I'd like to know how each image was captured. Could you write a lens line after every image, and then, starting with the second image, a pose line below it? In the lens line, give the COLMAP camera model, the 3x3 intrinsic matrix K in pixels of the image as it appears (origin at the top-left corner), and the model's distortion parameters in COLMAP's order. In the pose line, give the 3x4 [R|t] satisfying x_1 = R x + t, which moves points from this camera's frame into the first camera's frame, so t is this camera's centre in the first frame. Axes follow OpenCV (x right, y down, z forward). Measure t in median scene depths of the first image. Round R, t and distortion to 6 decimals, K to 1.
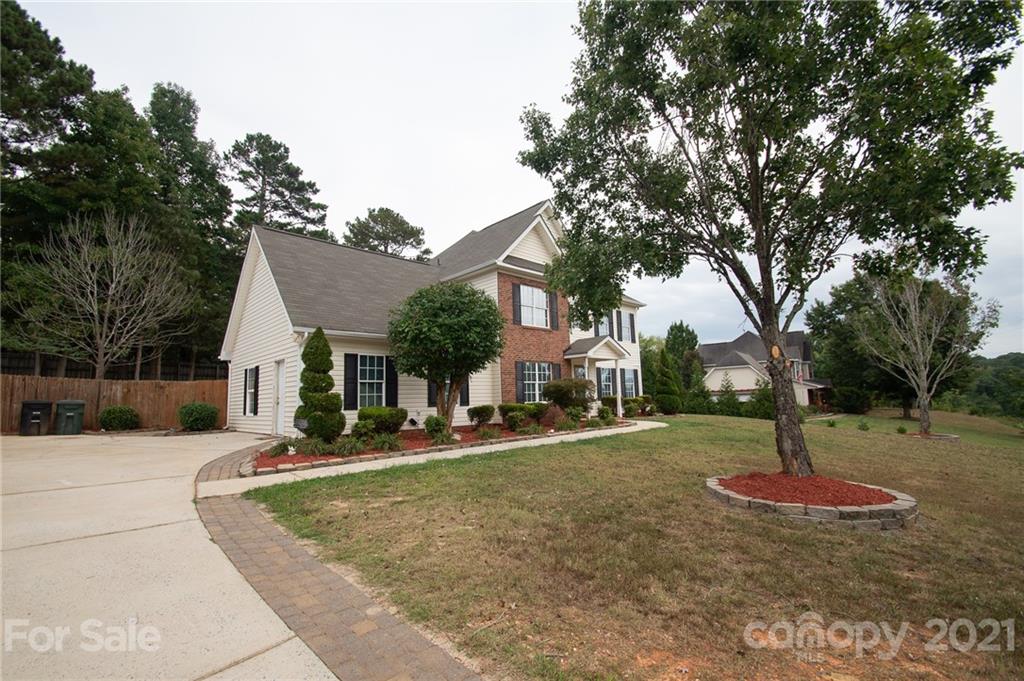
lens RADIAL K [[448.6, 0, 512.2], [0, 448.6, 344.5], [0, 0, 1]] dist [0.004705, -0.005893]
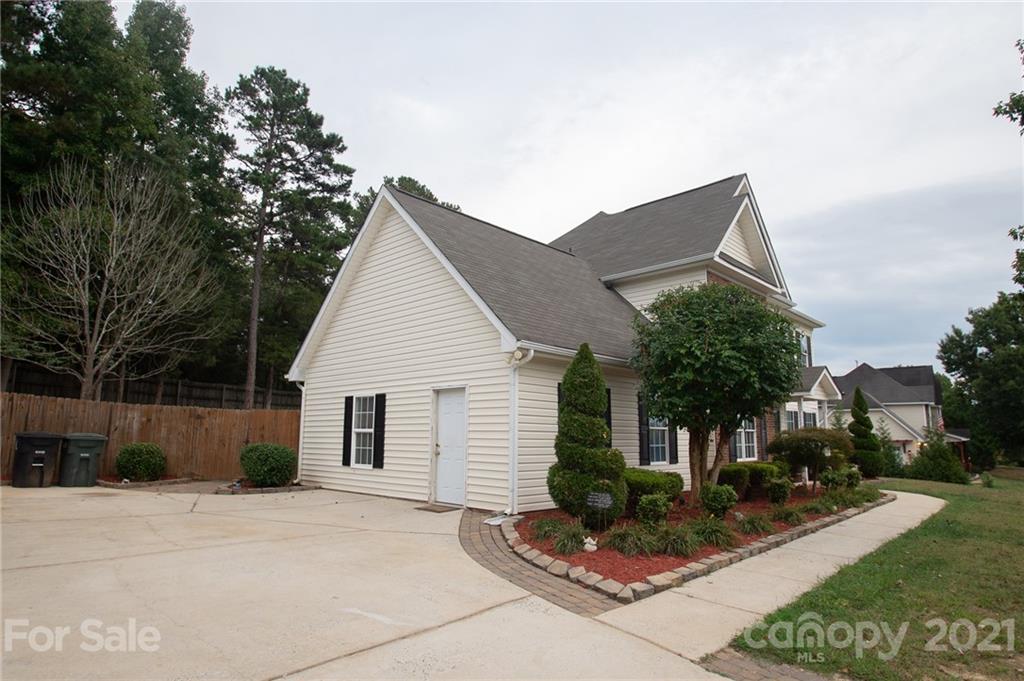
lens RADIAL K [[580.8, 0, 512.7], [0, 580.8, 343.2], [0, 0, 1]] dist [-0.023360, 0.002321]
pose [[0.998151, 0.043997, 0.041936, -0.260526], [-0.042424, 0.998389, -0.037687, -0.001915], [-0.043526, 0.035838, 0.998409, 0.082892]]
